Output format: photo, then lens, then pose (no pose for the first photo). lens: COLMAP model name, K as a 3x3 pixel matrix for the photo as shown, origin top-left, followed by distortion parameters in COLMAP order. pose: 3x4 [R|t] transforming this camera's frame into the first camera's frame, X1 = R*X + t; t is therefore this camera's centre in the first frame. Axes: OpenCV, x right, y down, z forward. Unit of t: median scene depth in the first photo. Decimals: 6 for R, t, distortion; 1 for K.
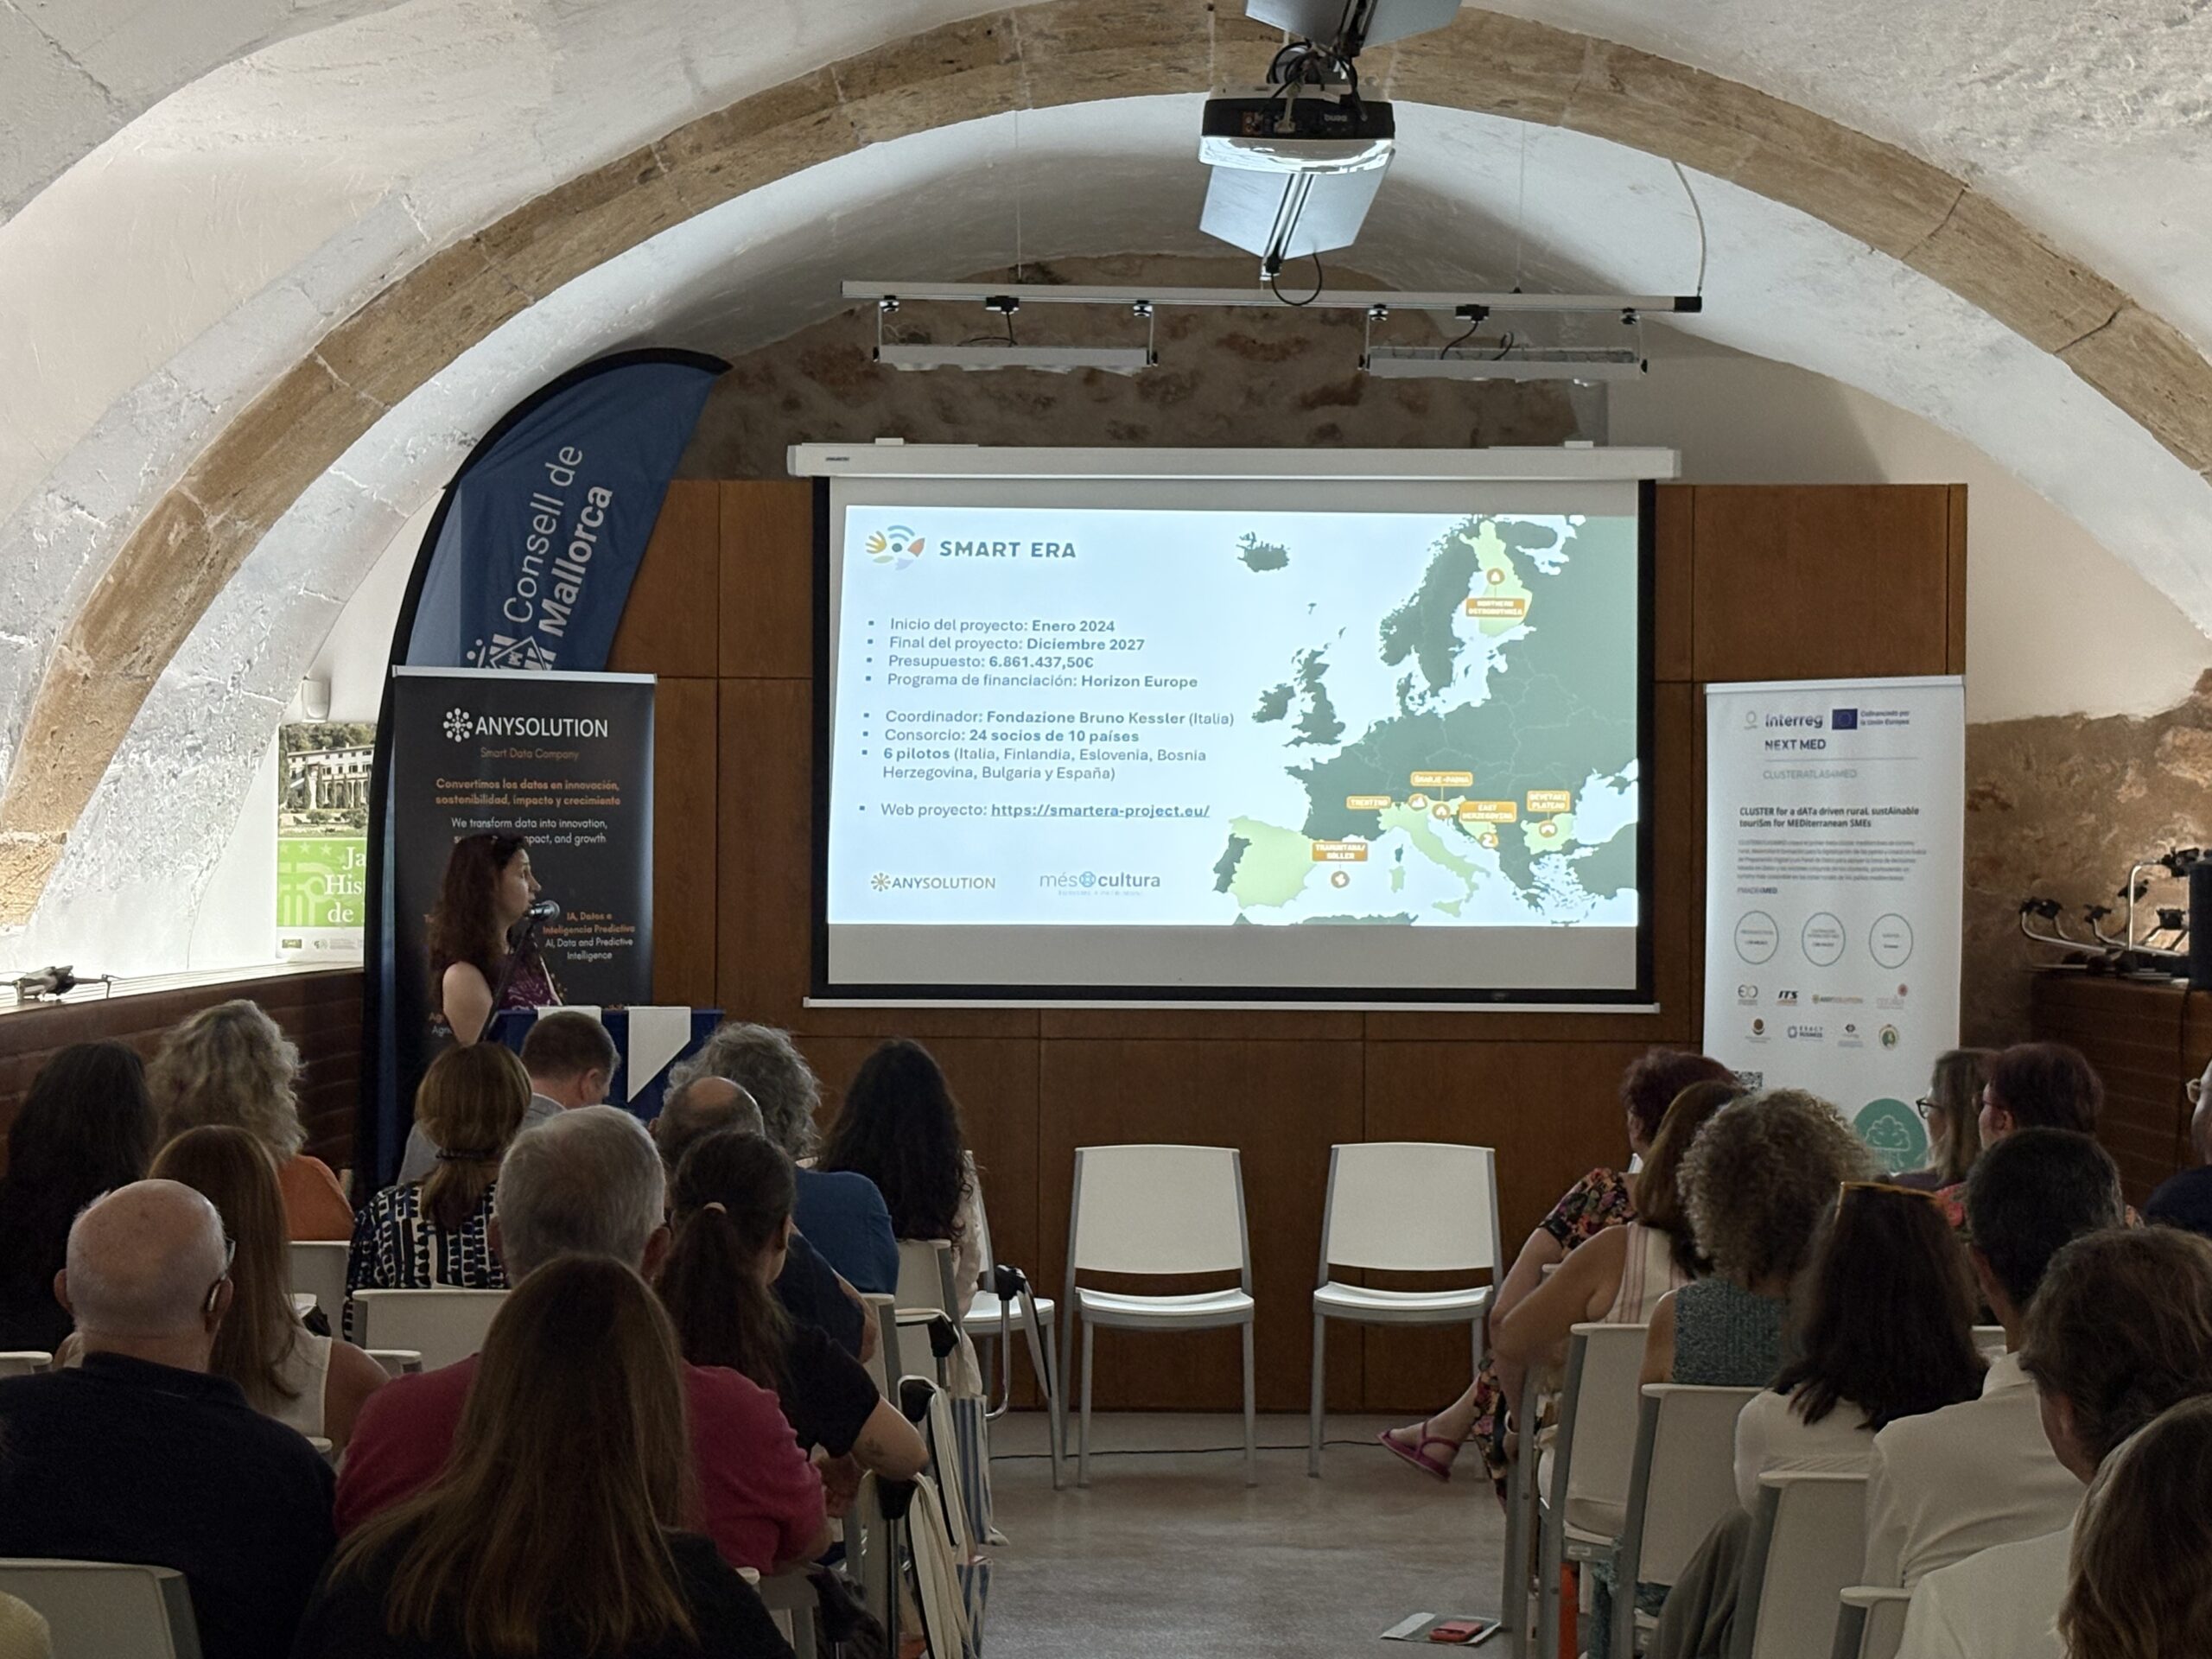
lens RADIAL K [[4149.4, 0, 1107.2], [0, 4149.4, 842.6], [0, 0, 1]] dist [0.207399, 0.000000]
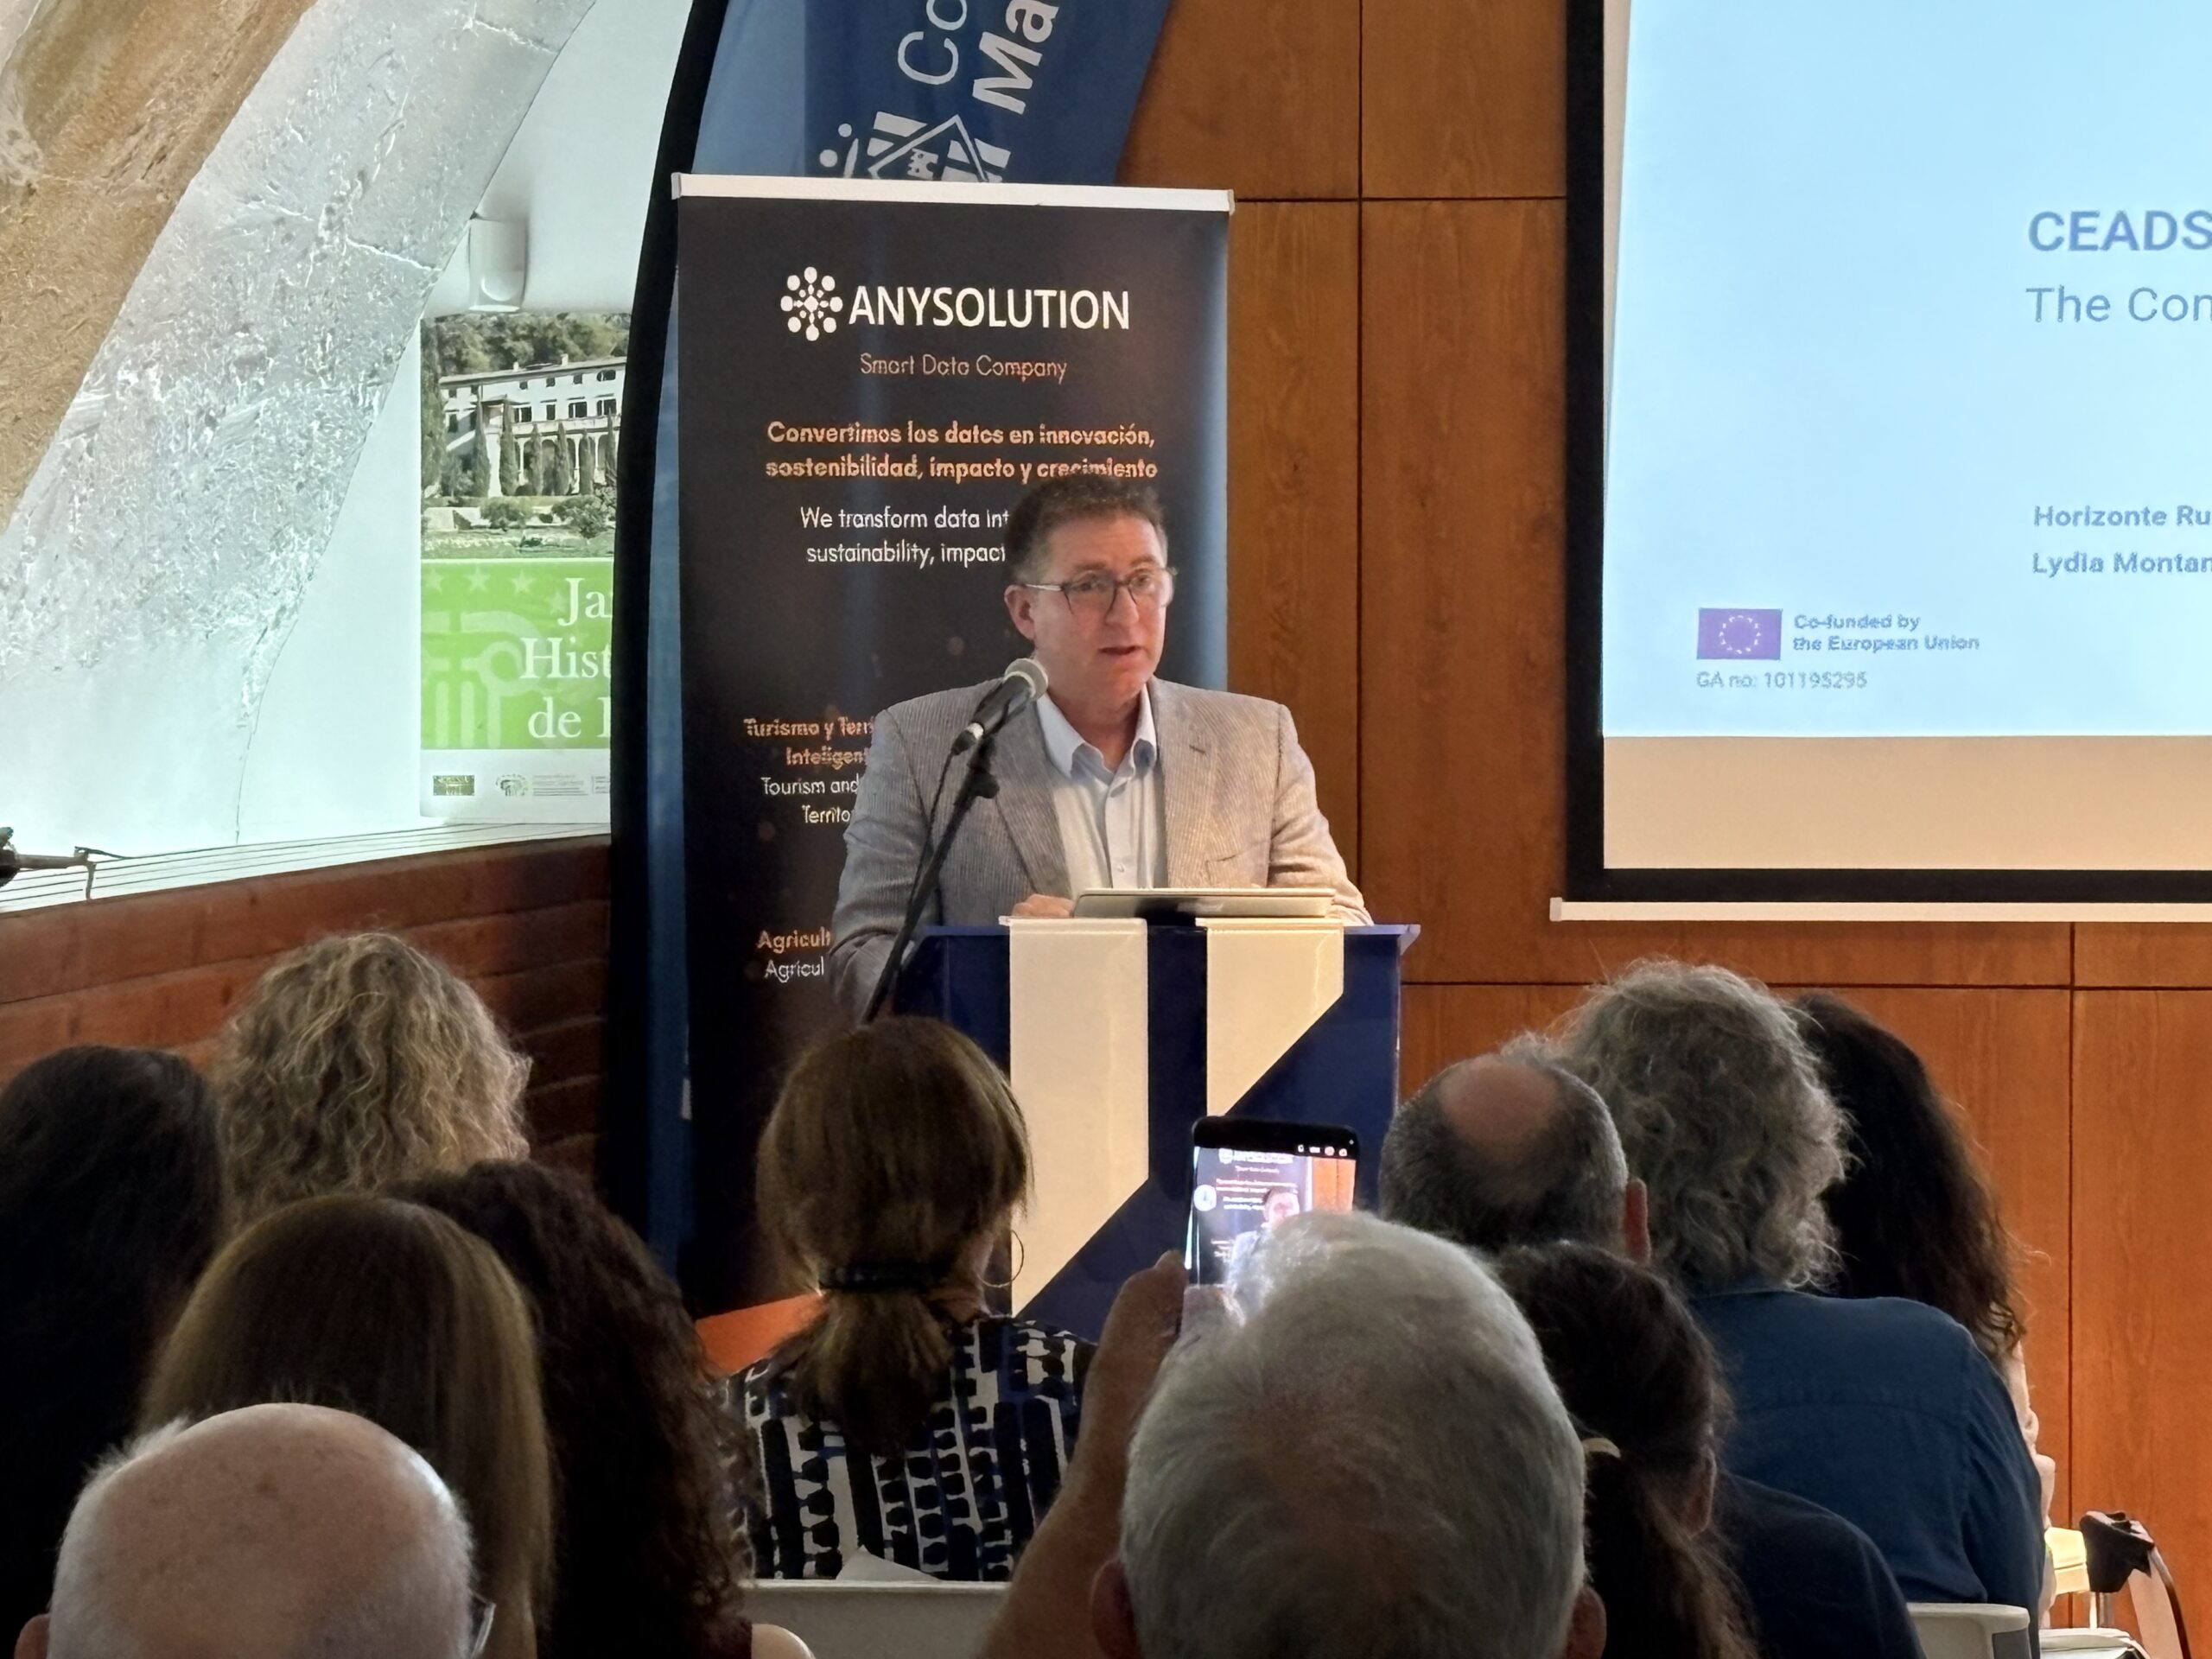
lens RADIAL K [[7962.4, 0, 1108.1], [0, 7962.4, 820.8], [0, 0, 1]] dist [0.338156, 0.000000]
pose [[0.994936, -0.004448, -0.100408, -0.035177], [0.007176, 0.999614, 0.026824, 0.005170], [0.100250, -0.027409, 0.994585, 0.129158]]
